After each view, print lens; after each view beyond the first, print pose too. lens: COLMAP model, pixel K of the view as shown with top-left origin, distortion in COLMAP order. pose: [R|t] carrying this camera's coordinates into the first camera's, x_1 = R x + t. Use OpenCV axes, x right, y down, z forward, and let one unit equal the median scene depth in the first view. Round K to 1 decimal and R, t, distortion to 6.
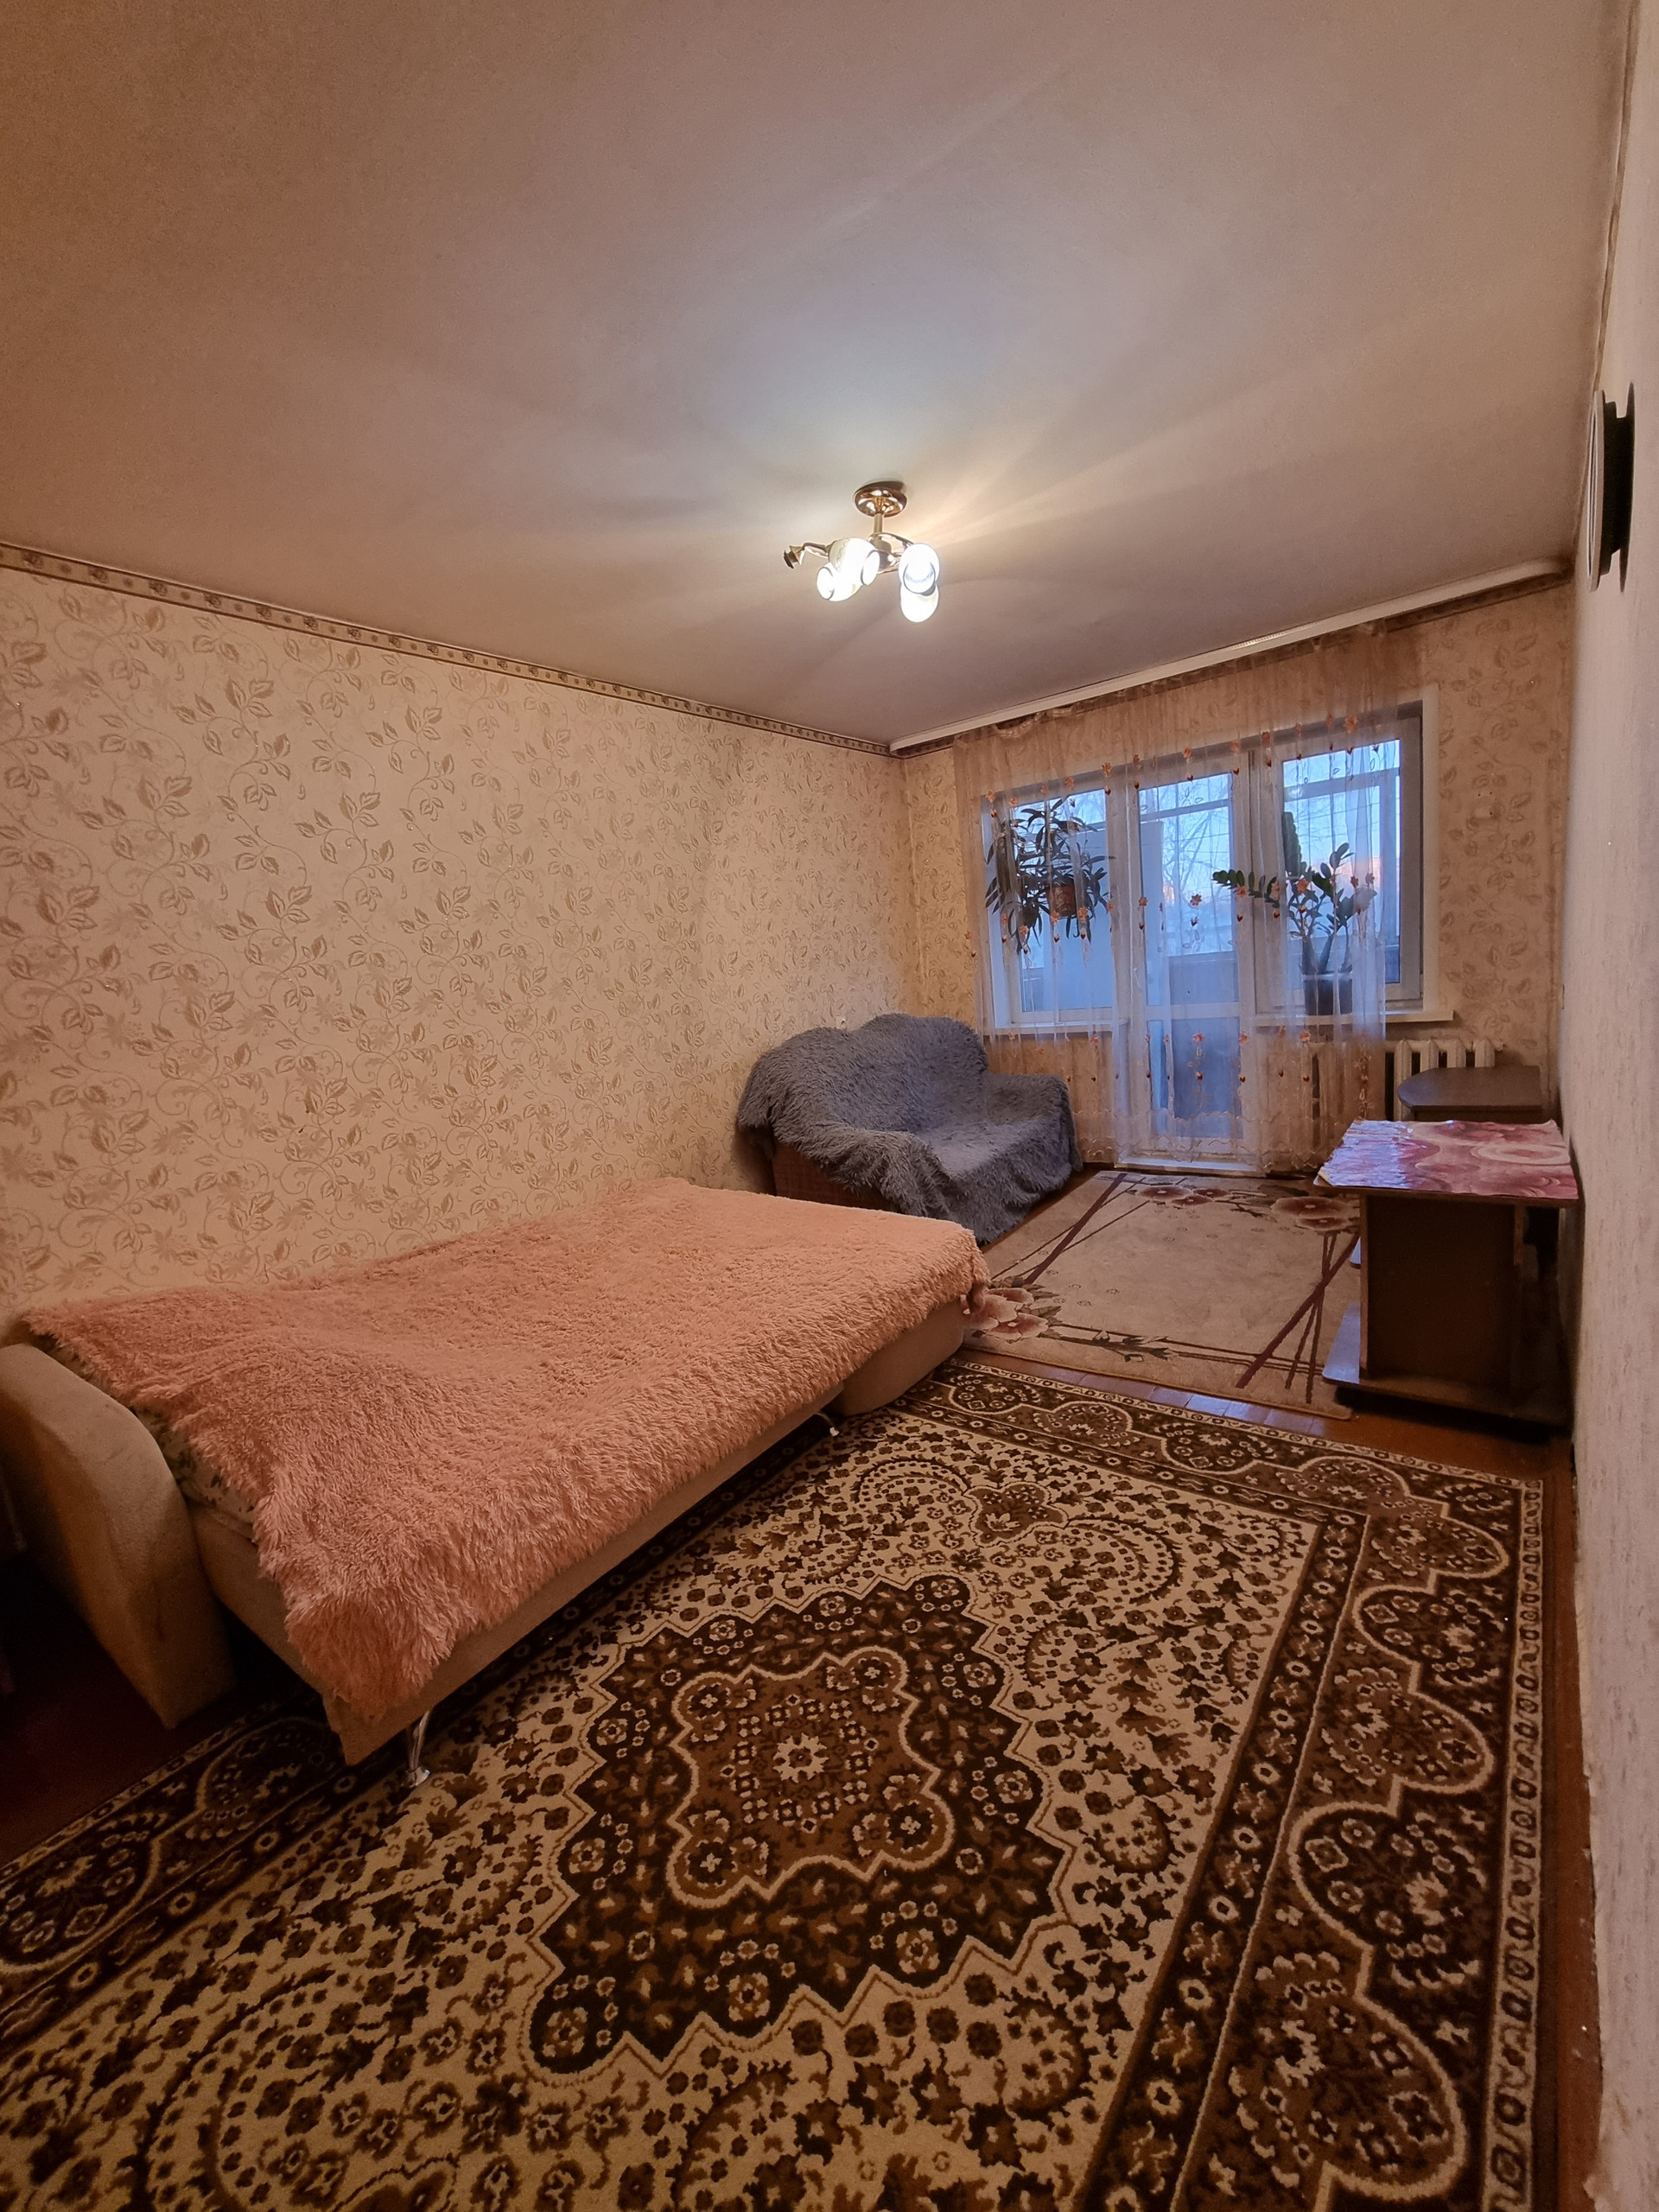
lens RADIAL K [[895.1, 0, 818.6], [0, 895.1, 1107.9], [0, 0, 1]] dist [-0.002497, -0.002254]
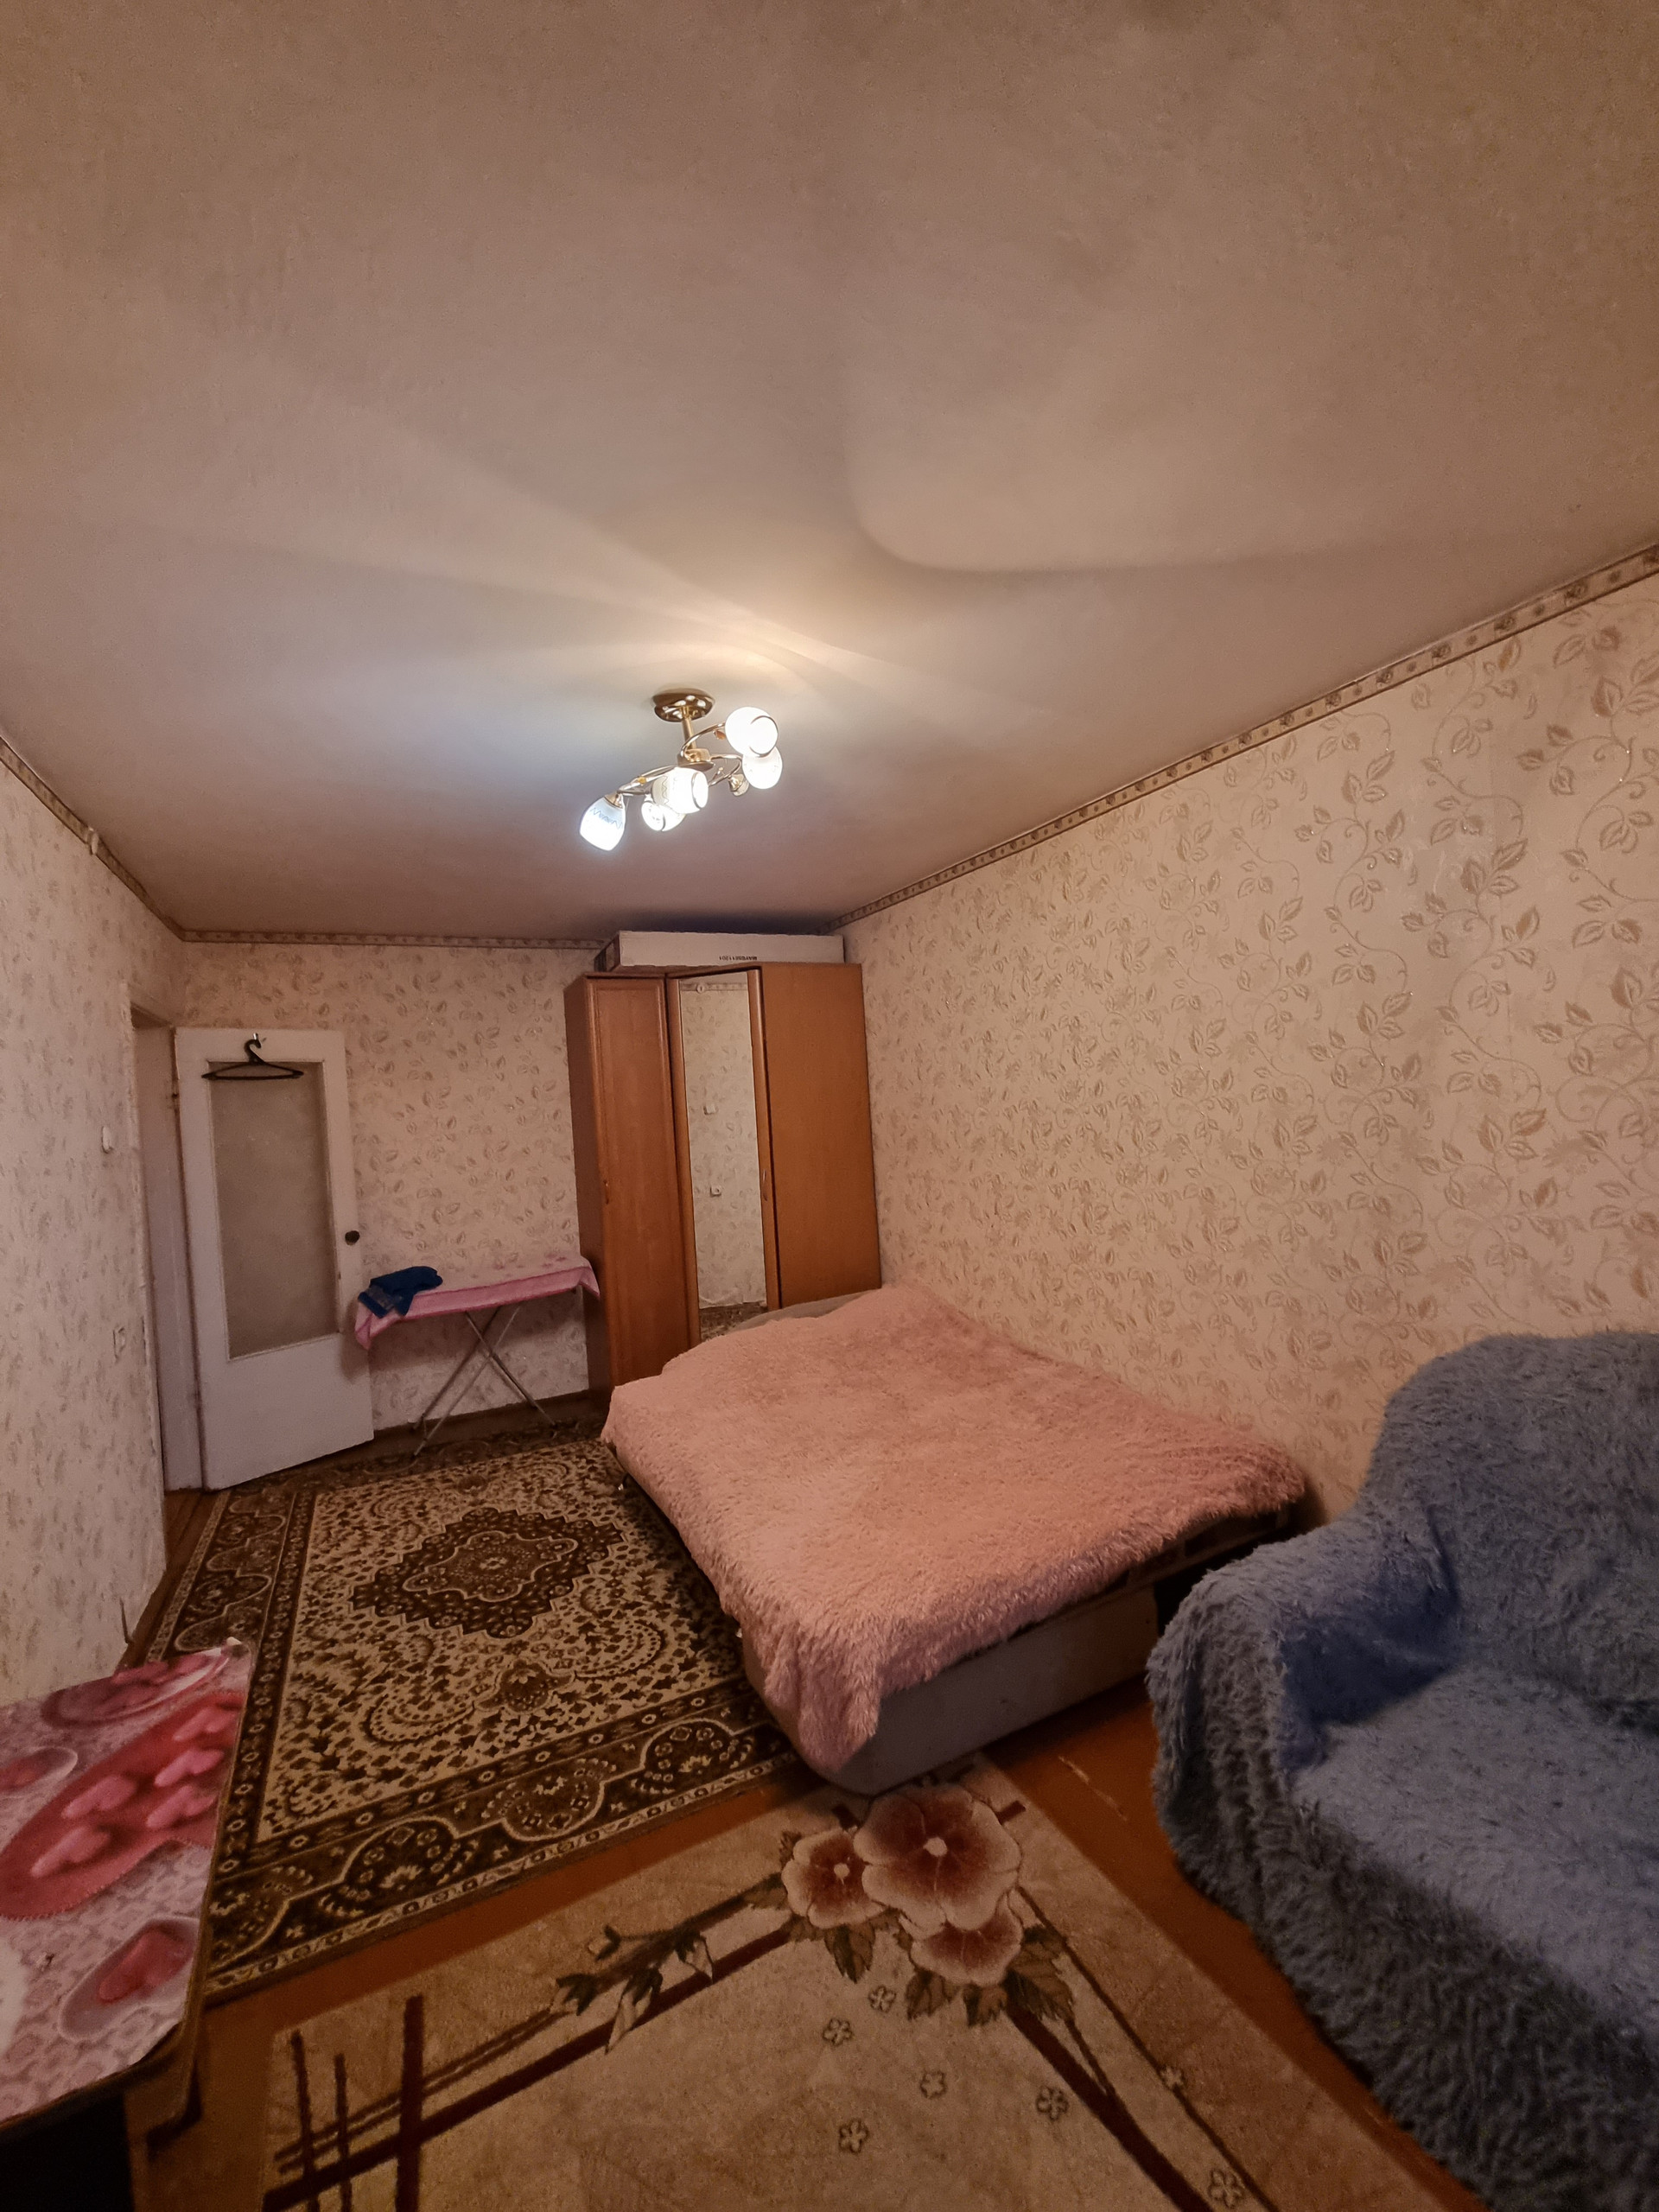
lens RADIAL K [[895.1, 0, 815.7], [0, 895.1, 1106.2], [0, 0, 1]] dist [-0.002497, -0.002254]
pose [[-0.423680, 0.123898, -0.897298, 1.039609], [-0.040060, 0.987069, 0.155209, -0.499329], [0.904925, 0.101705, -0.413239, 1.814498]]
